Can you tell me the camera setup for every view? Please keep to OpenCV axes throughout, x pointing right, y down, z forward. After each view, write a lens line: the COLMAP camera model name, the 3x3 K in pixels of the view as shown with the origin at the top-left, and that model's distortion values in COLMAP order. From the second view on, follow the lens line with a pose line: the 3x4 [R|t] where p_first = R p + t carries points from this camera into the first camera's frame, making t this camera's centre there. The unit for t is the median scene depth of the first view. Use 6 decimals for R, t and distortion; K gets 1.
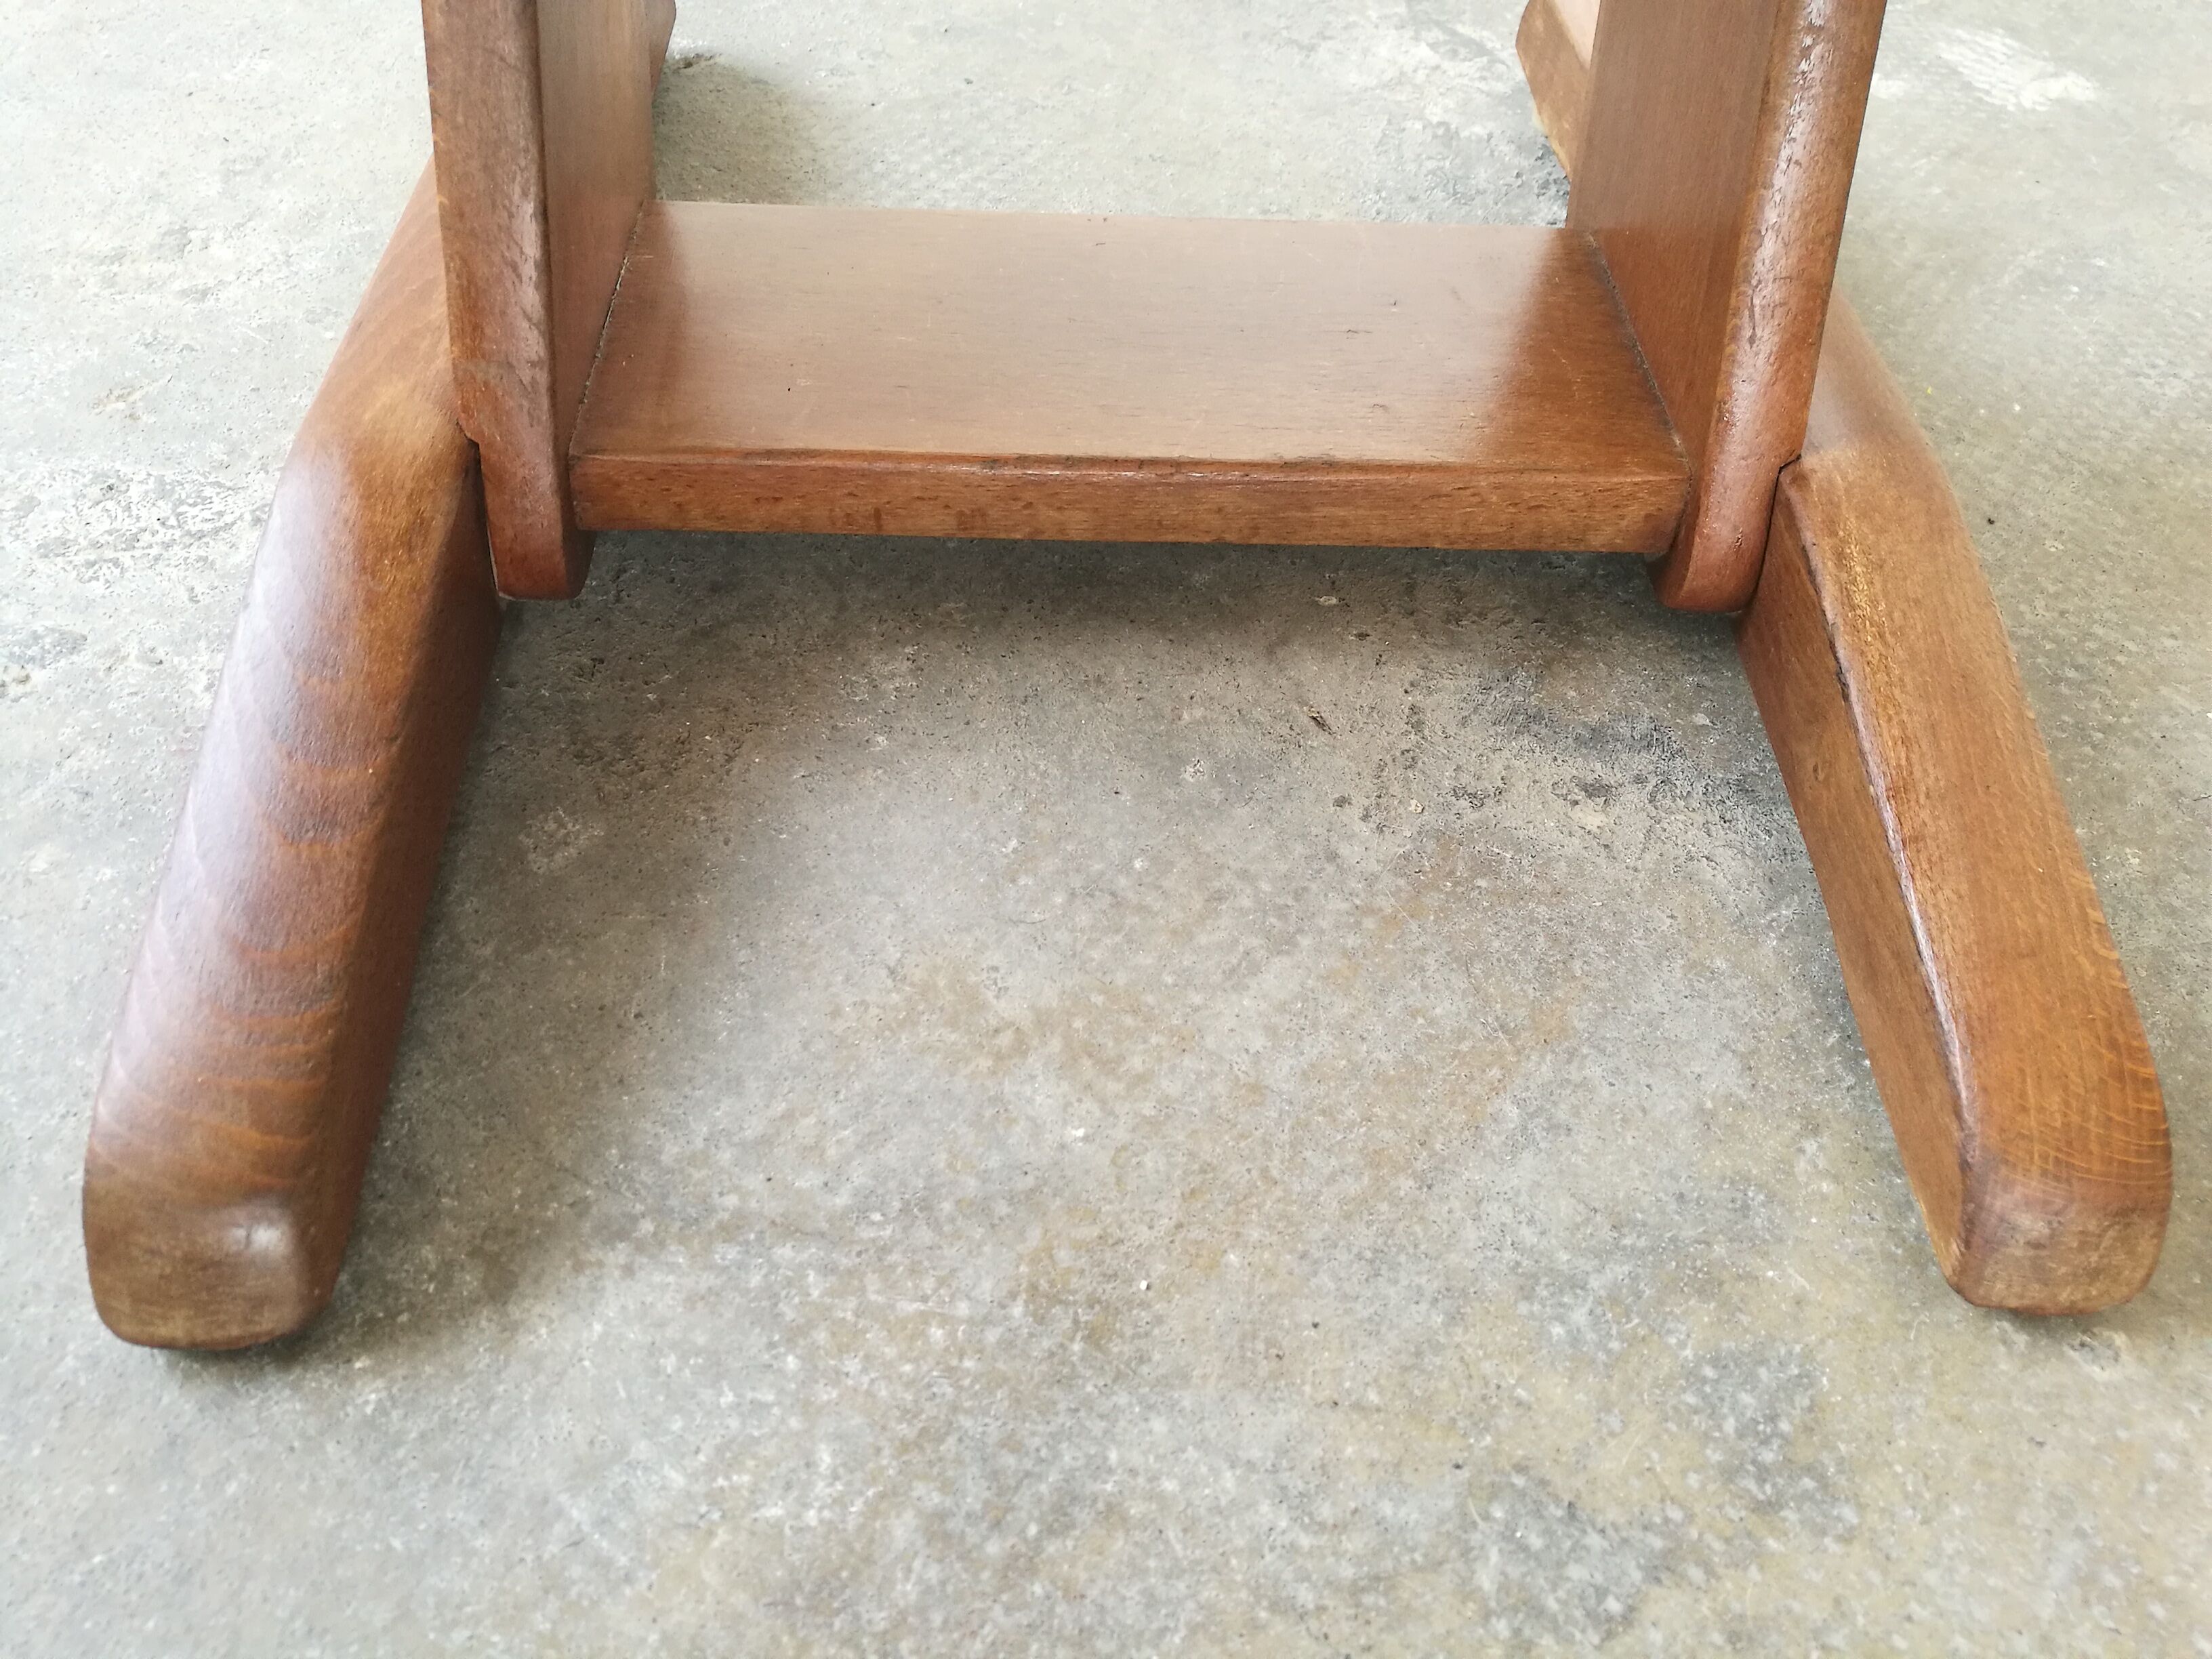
lens RADIAL K [[1743.4, 0, 1125.8], [0, 1743.4, 872.8], [0, 0, 1]] dist [-0.037549, 0.048471]
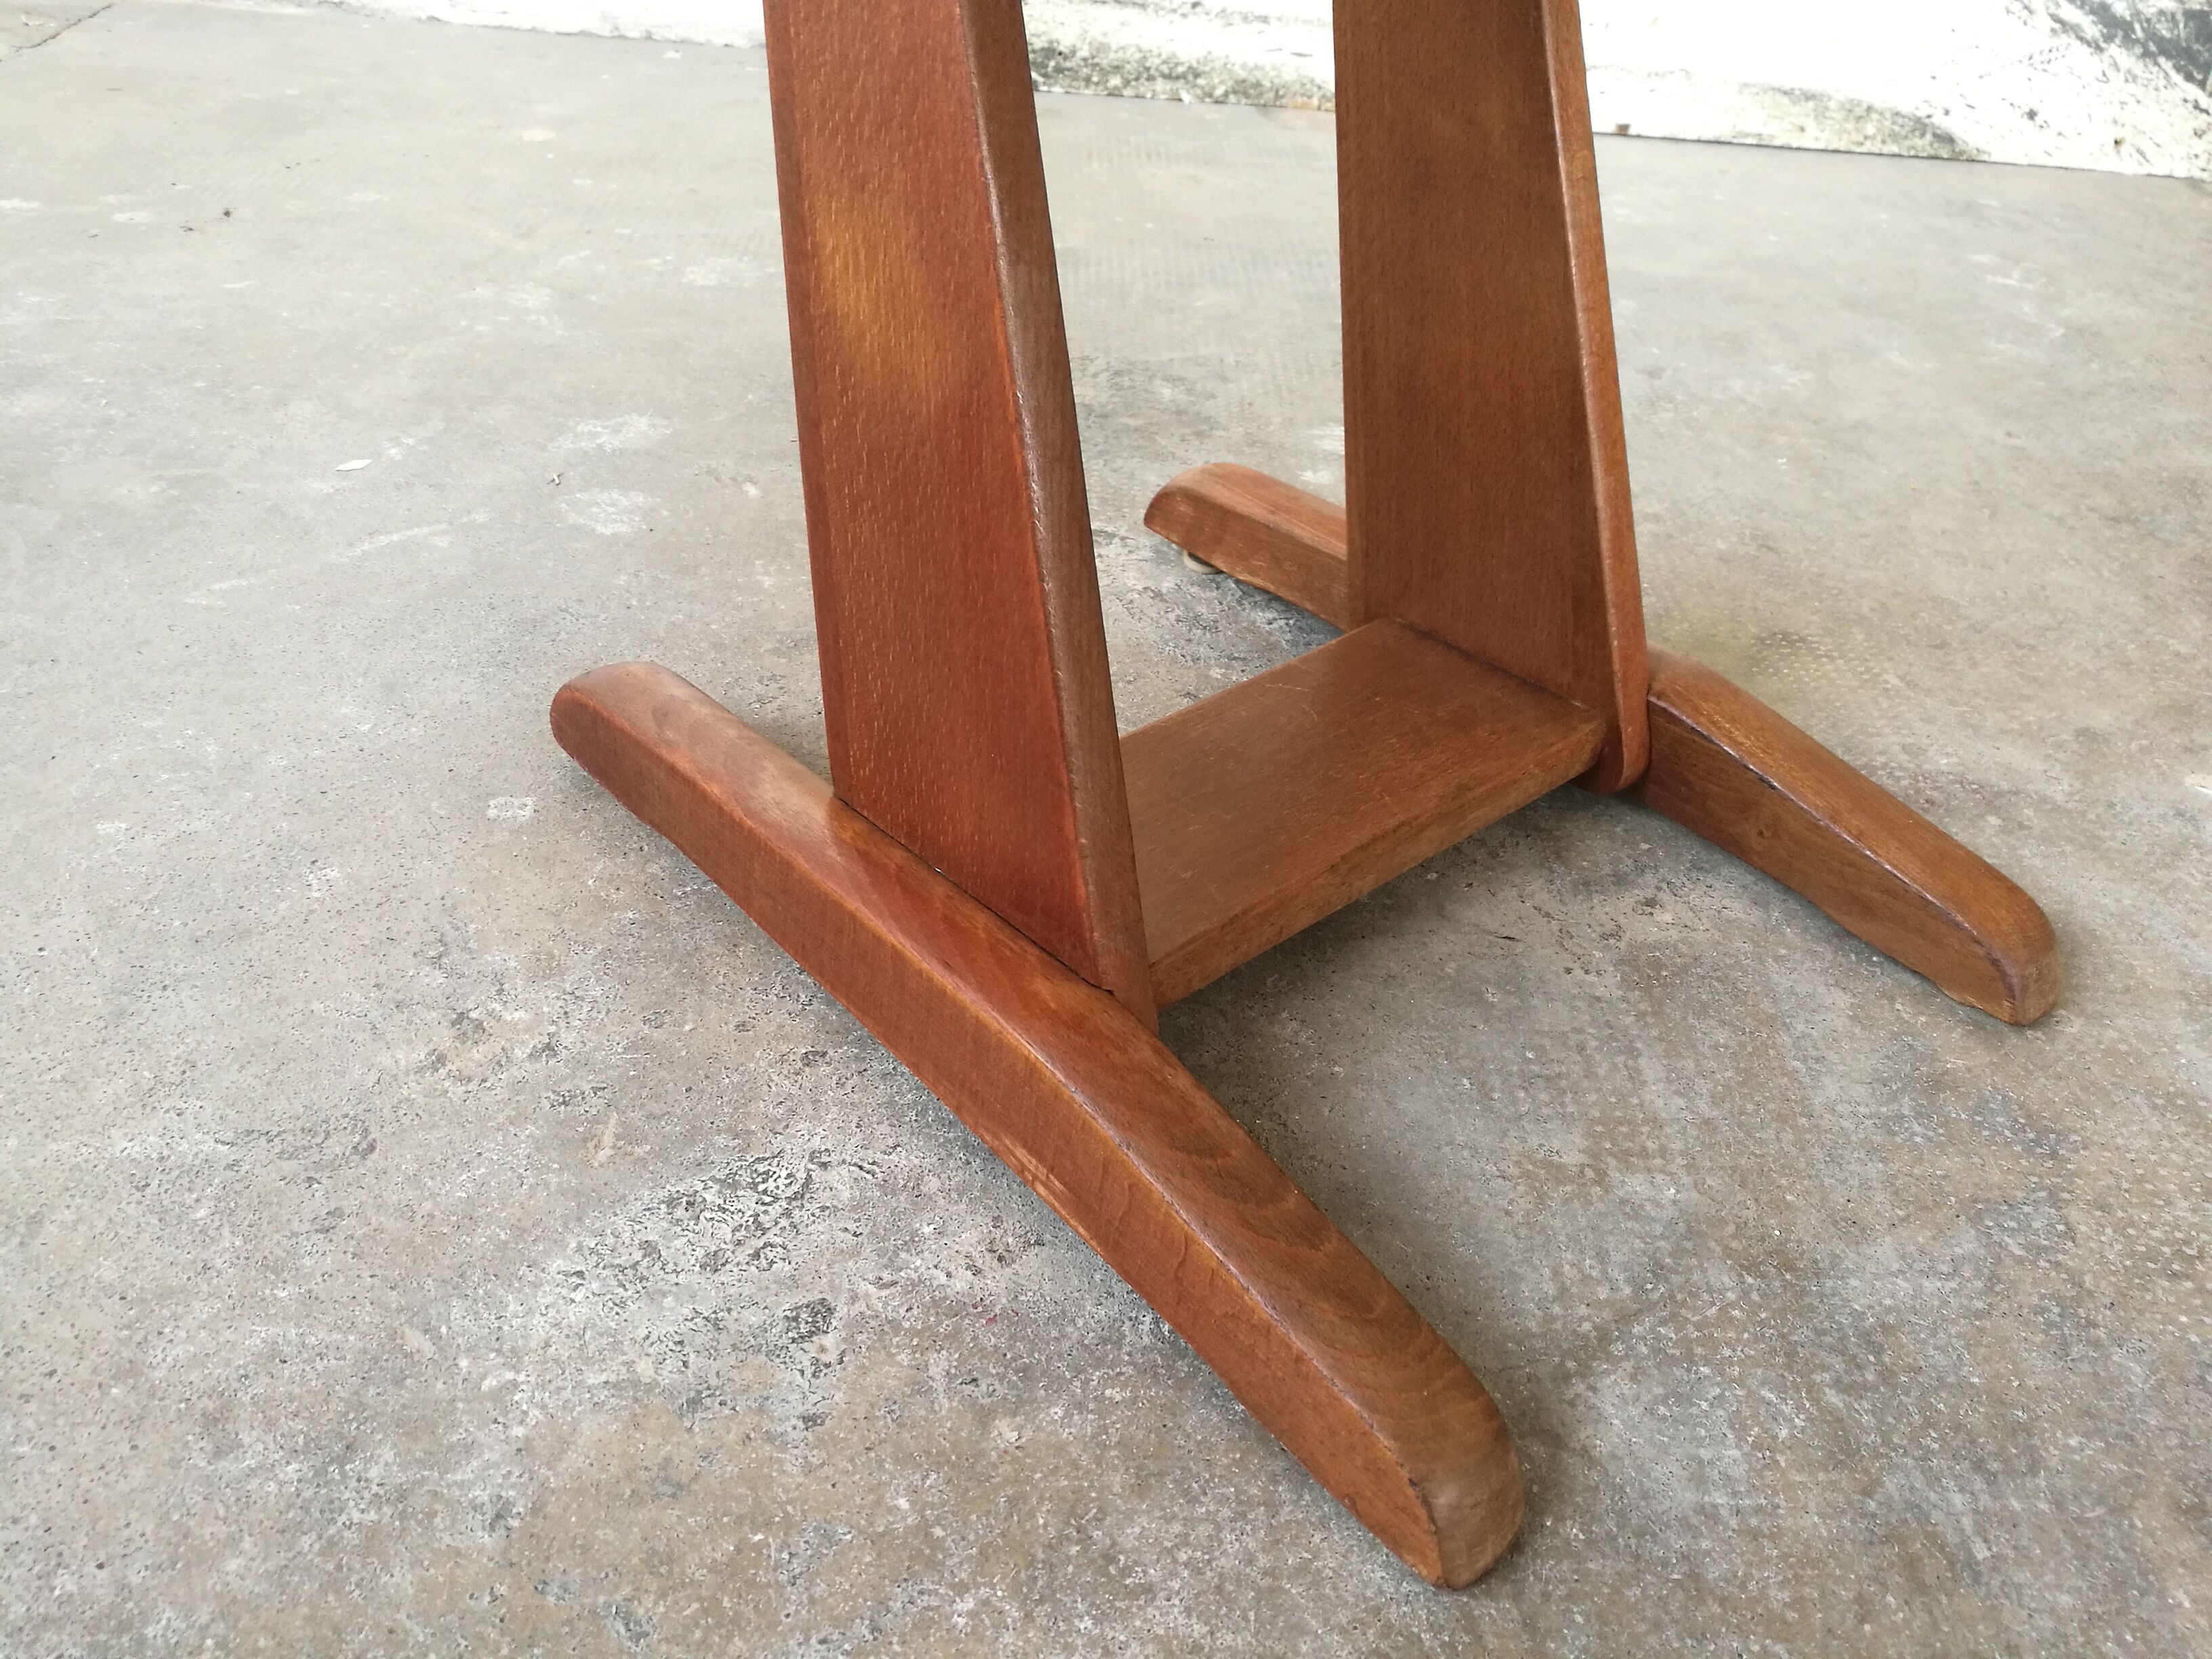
lens RADIAL K [[1743.4, 0, 1120.3], [0, 1743.4, 827.1], [0, 0, 1]] dist [-0.037549, 0.048471]
pose [[0.764475, -0.384405, 0.517505, -1.048019], [0.486042, 0.871048, -0.070978, -0.262362], [-0.423488, 0.305790, 0.852731, -0.261745]]
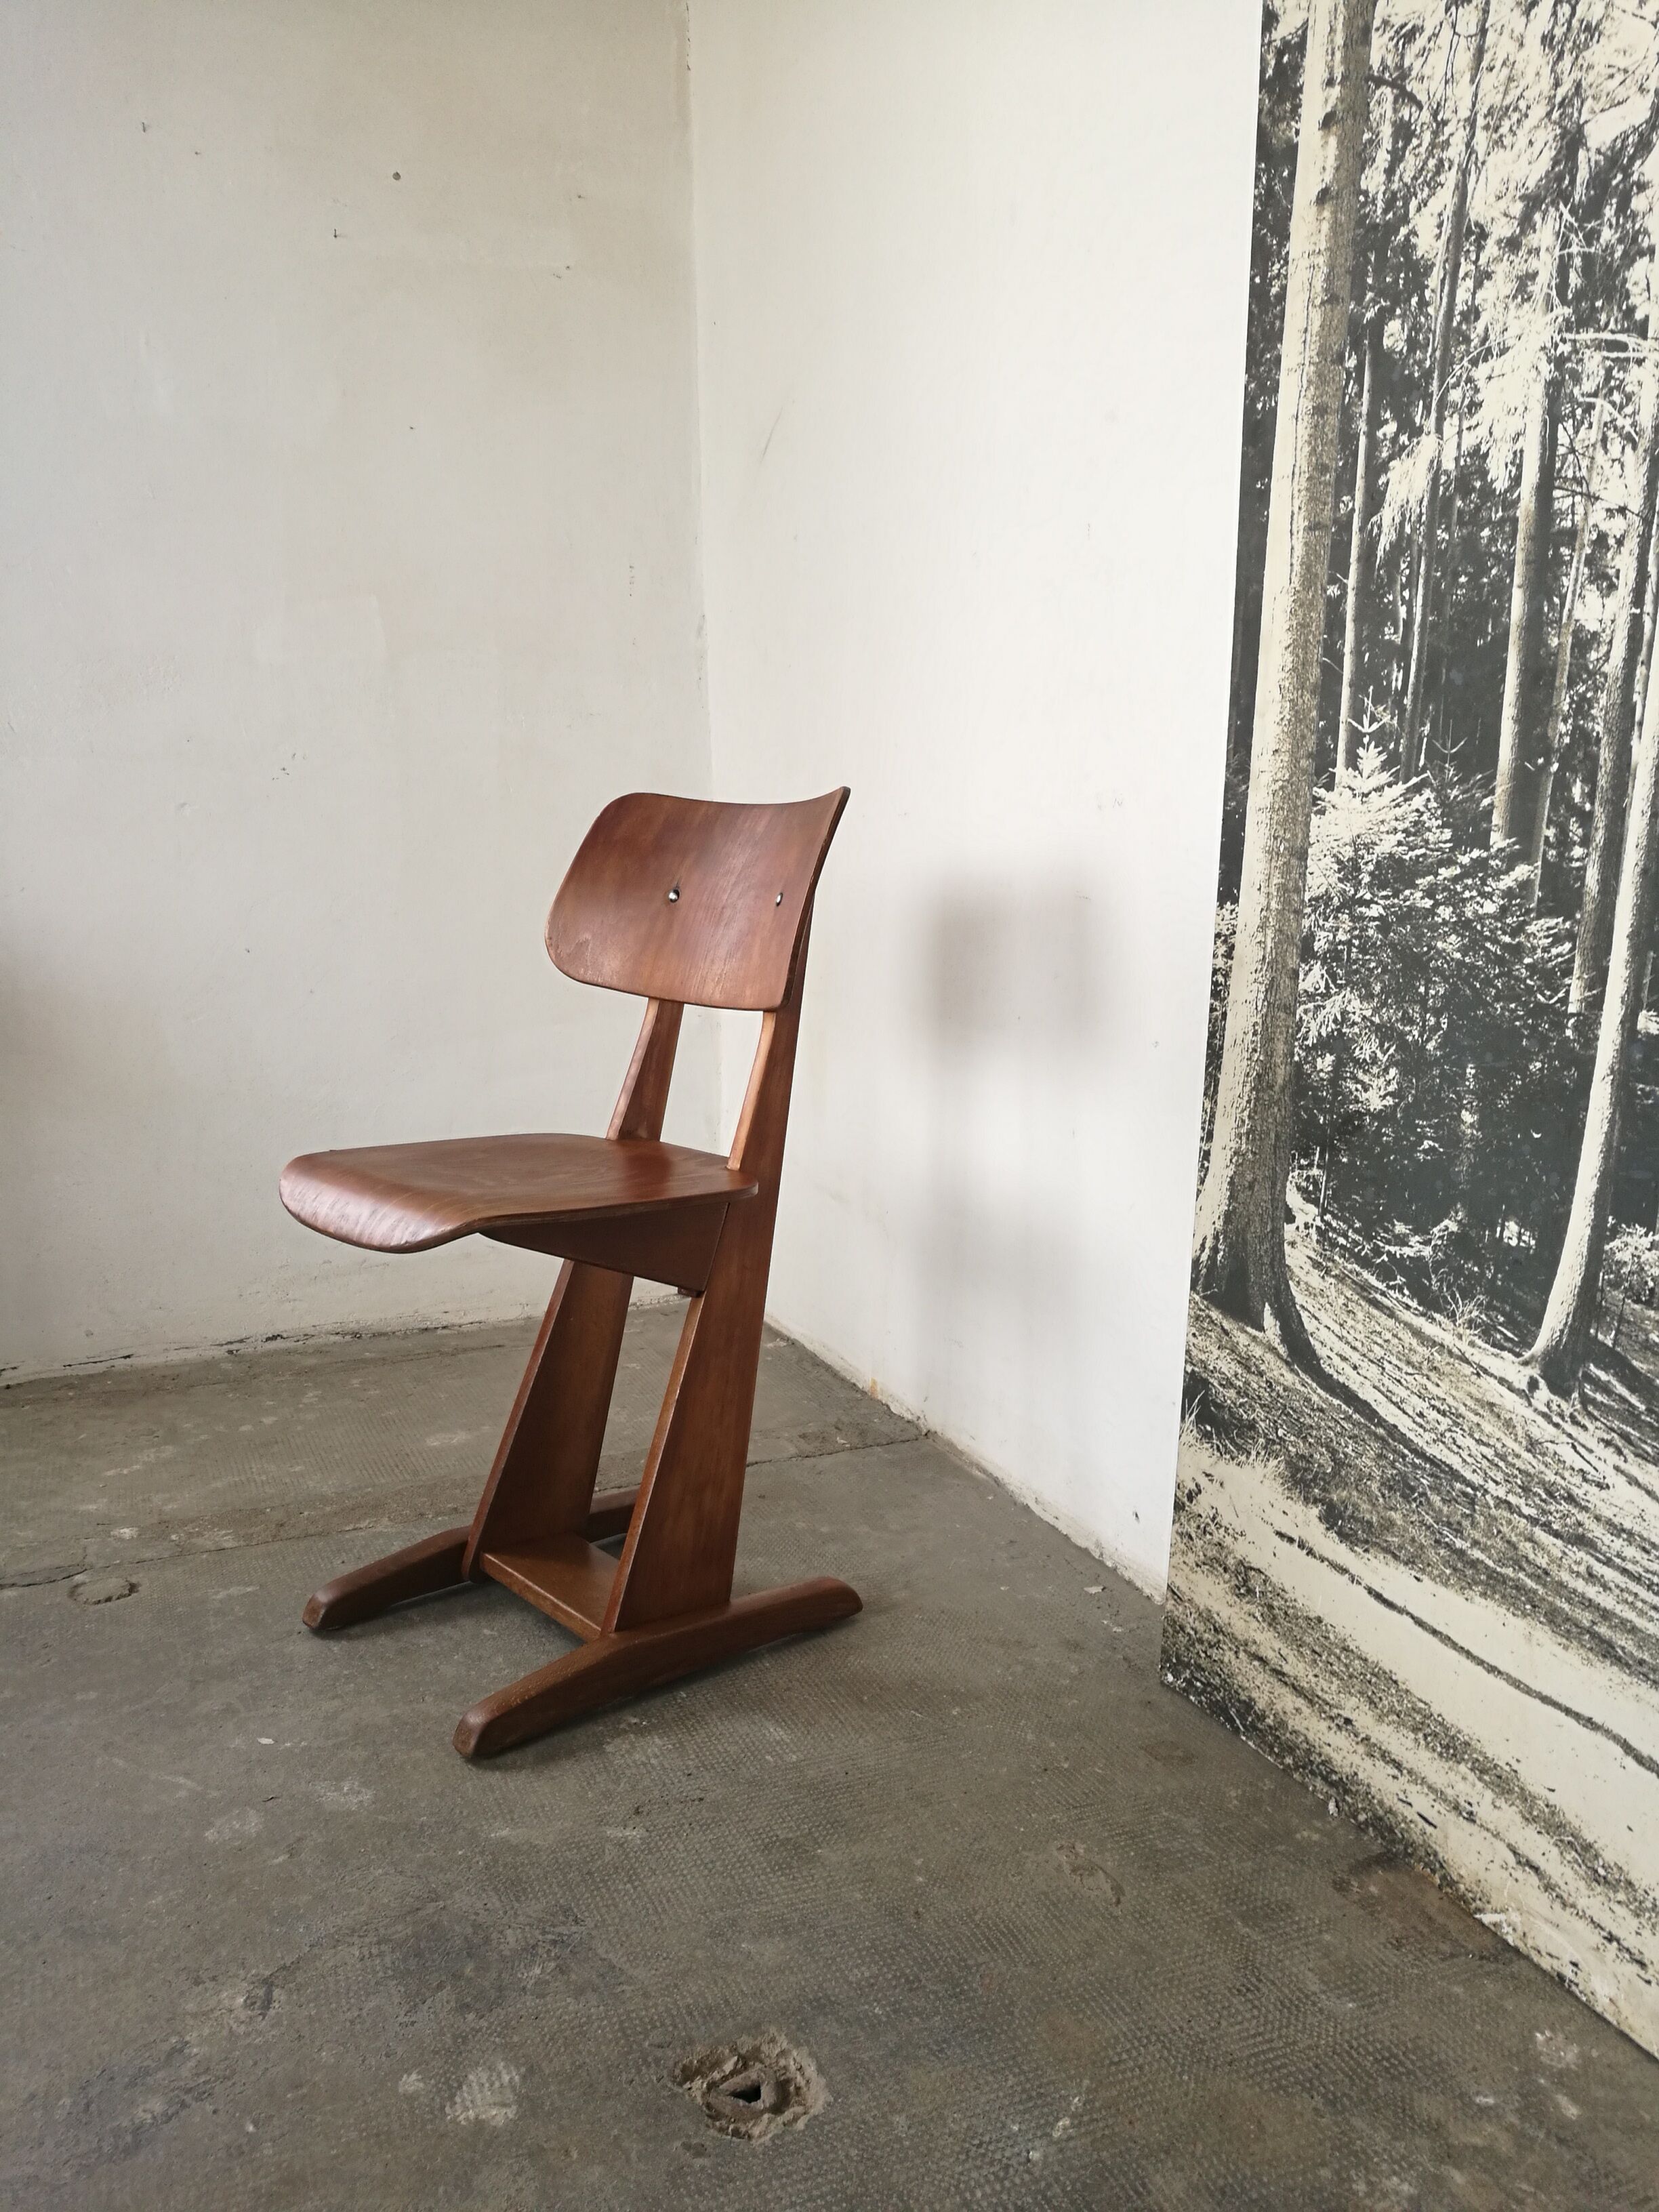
lens RADIAL K [[1743.4, 0, 818.8], [0, 1743.4, 1098.1], [0, 0, 1]] dist [-0.037549, 0.048471]
pose [[0.869331, 0.006976, -0.494181, 2.896283], [-0.348948, 0.716762, -0.603728, -0.407226], [0.349998, 0.697283, 0.625538, -1.268923]]
